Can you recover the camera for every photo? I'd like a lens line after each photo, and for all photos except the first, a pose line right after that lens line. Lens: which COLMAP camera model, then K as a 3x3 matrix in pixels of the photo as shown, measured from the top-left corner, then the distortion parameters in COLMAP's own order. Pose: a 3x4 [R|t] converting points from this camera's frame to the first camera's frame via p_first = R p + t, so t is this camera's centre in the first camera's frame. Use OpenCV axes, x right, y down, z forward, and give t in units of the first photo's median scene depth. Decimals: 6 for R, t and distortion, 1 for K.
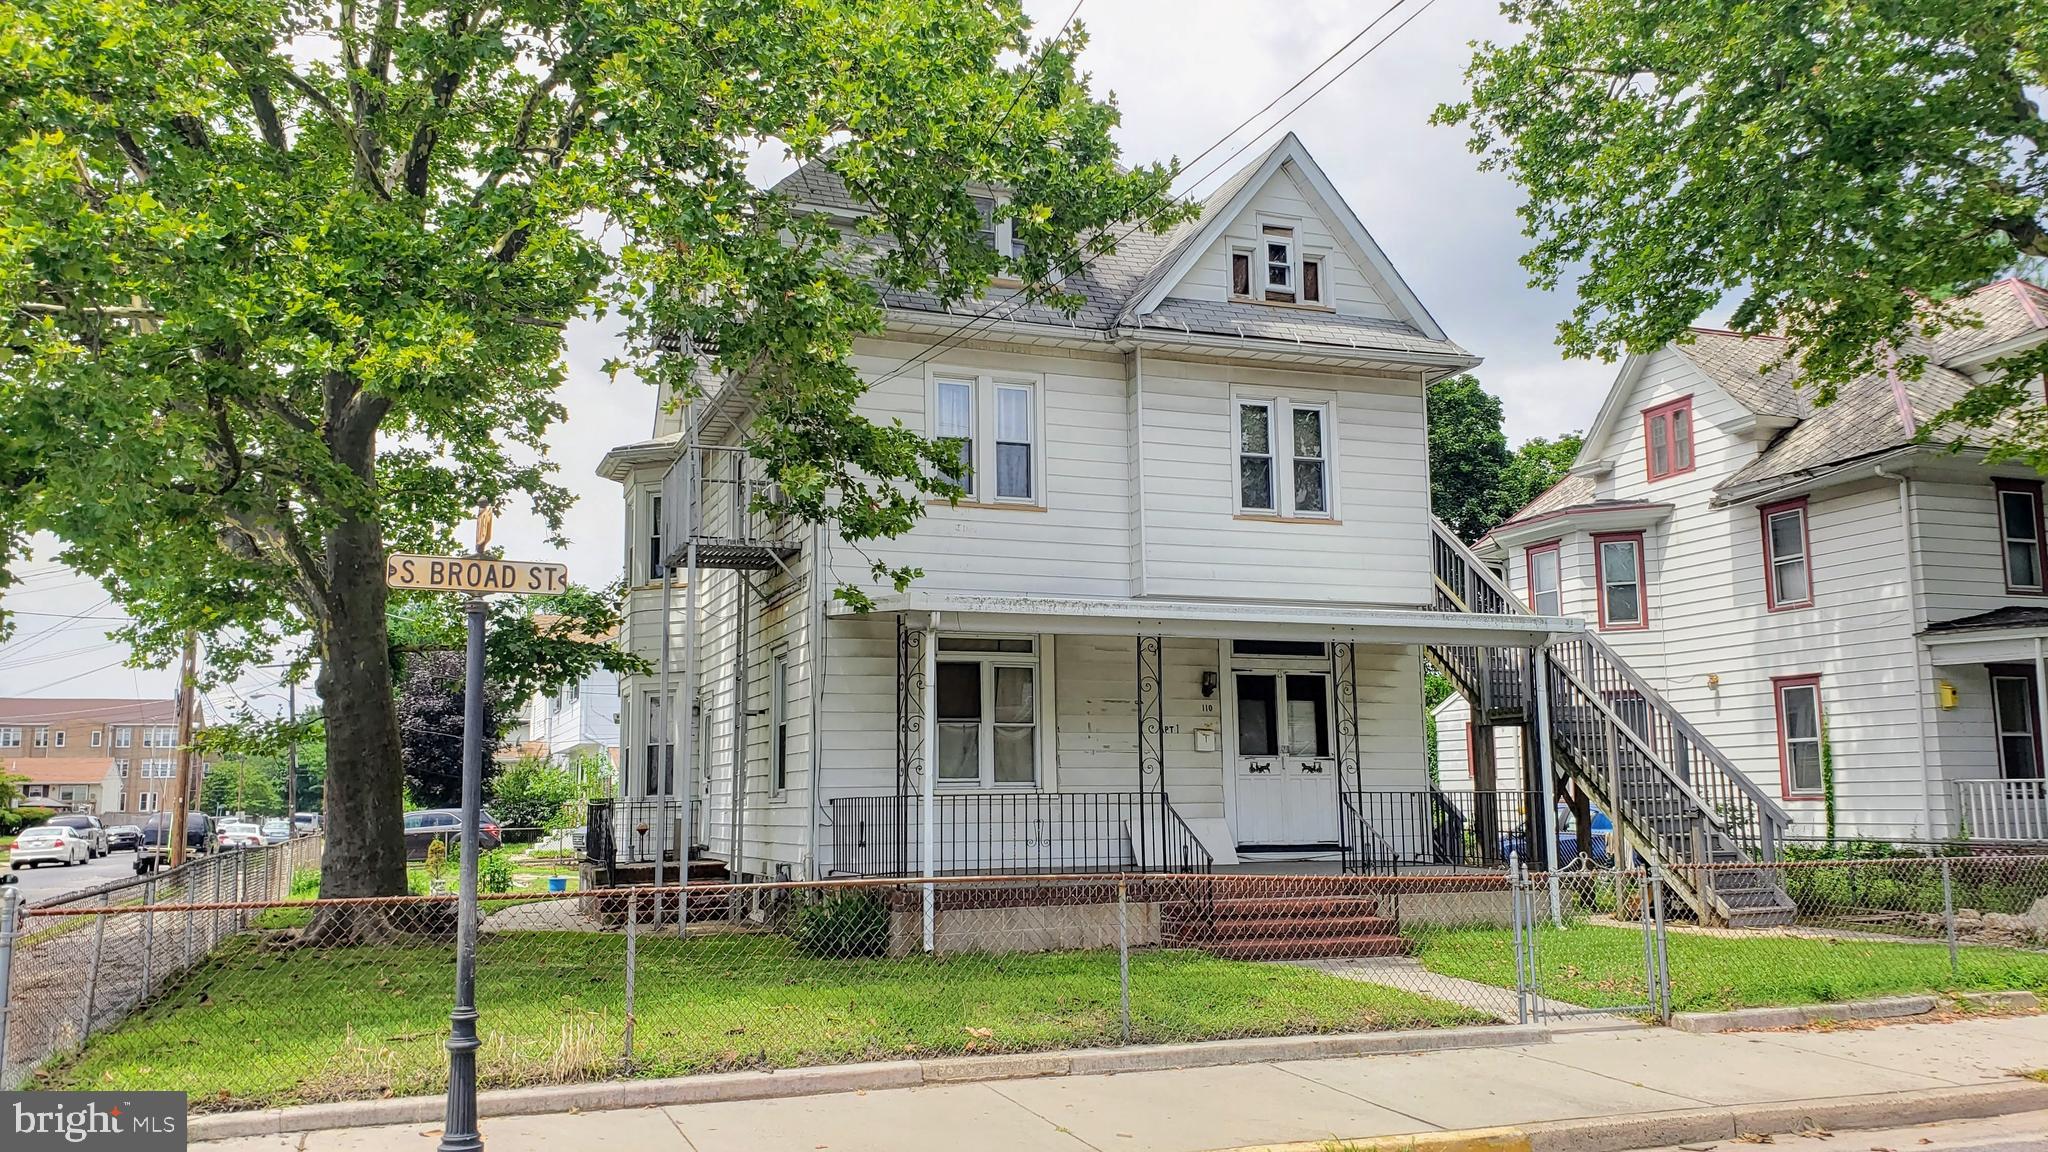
lens RADIAL K [[1626.1, 0, 1024.7], [0, 1626.1, 574.4], [0, 0, 1]] dist [0.010391, 0.013834]
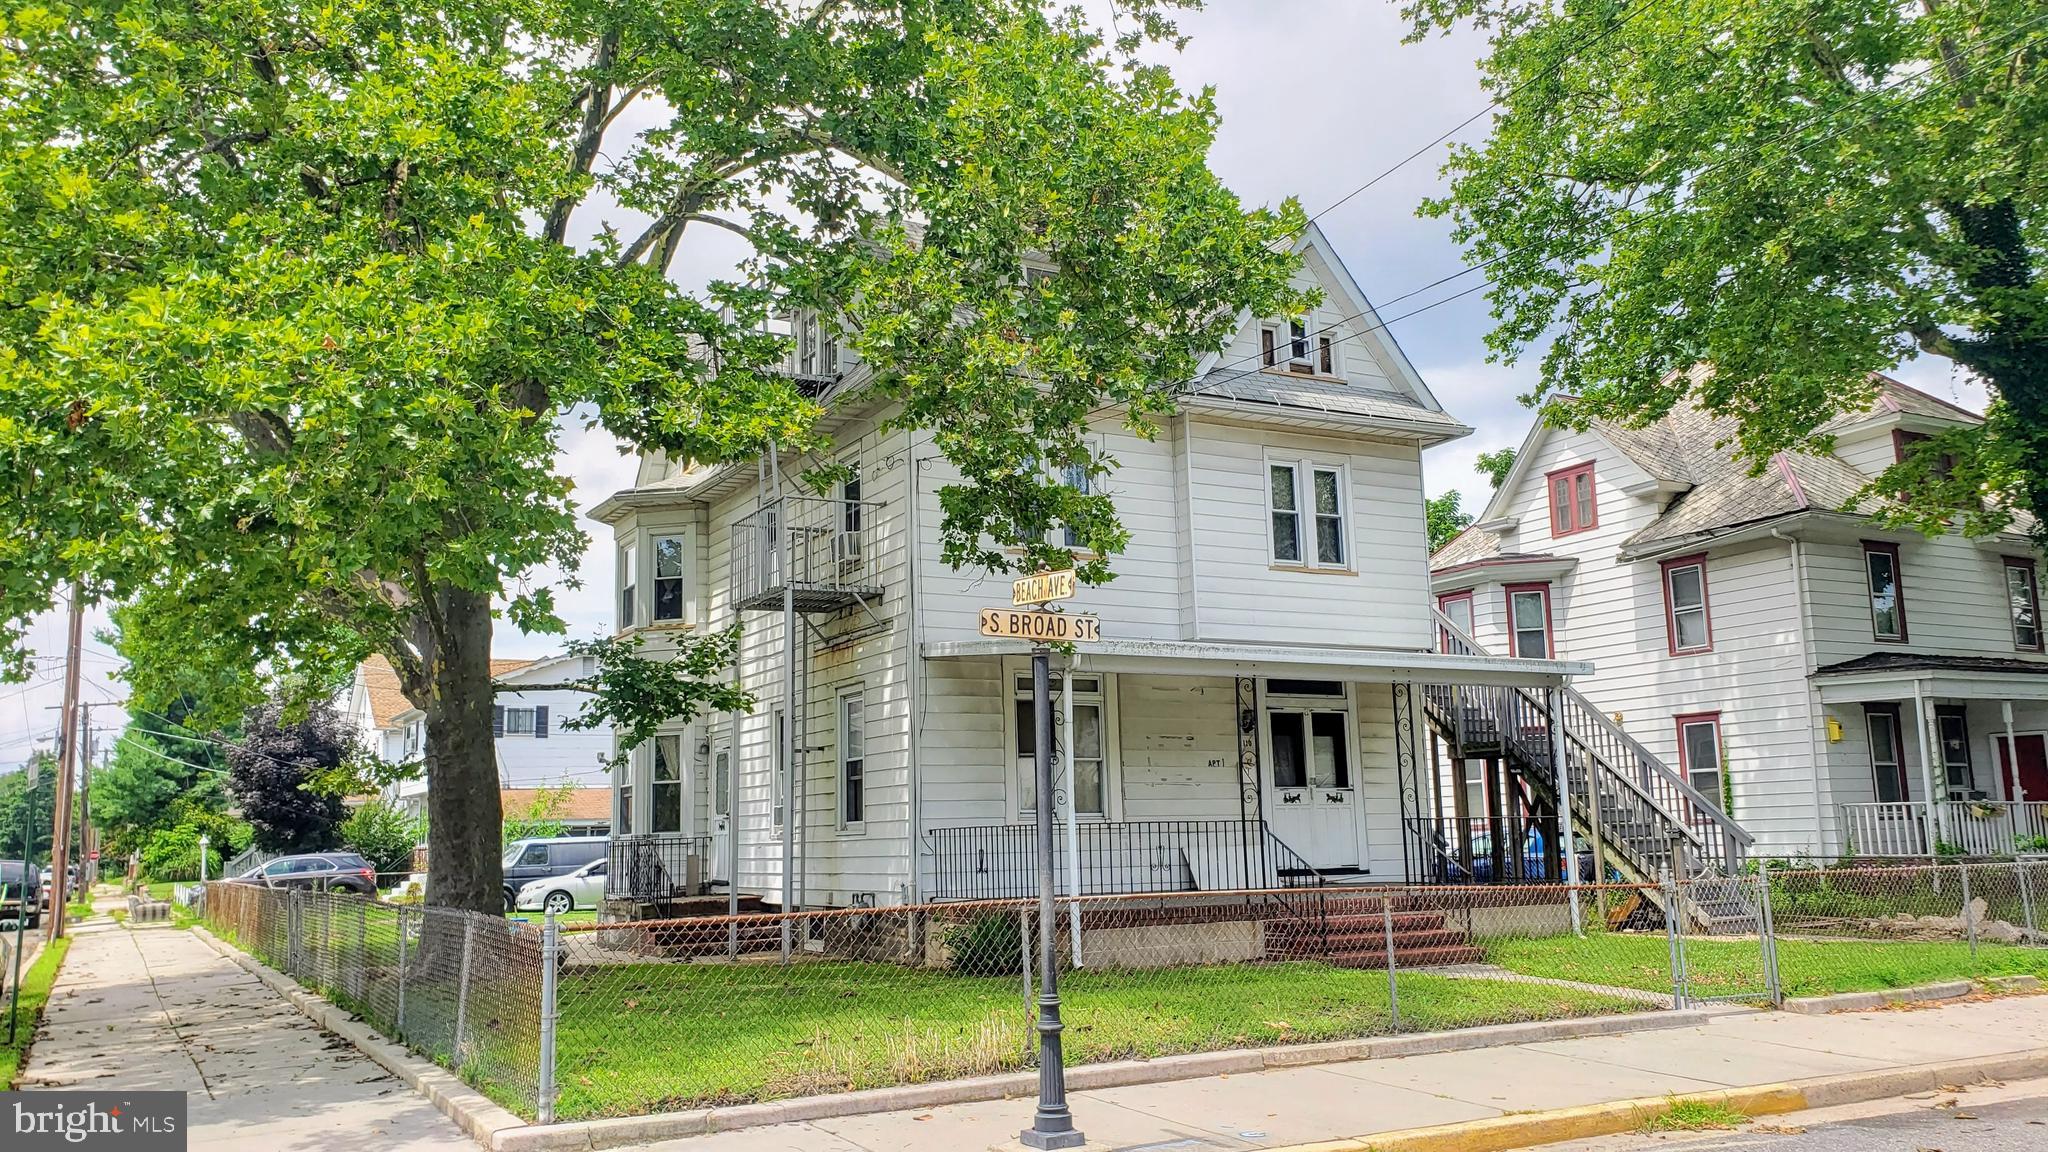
lens RADIAL K [[1626.1, 0, 1019.3], [0, 1626.1, 572.9], [0, 0, 1]] dist [0.010391, 0.013834]
pose [[0.989367, 0.010904, 0.145032, -0.194419], [-0.007245, 0.999643, -0.025736, -0.002727], [-0.145261, 0.024411, 0.989092, -0.057294]]
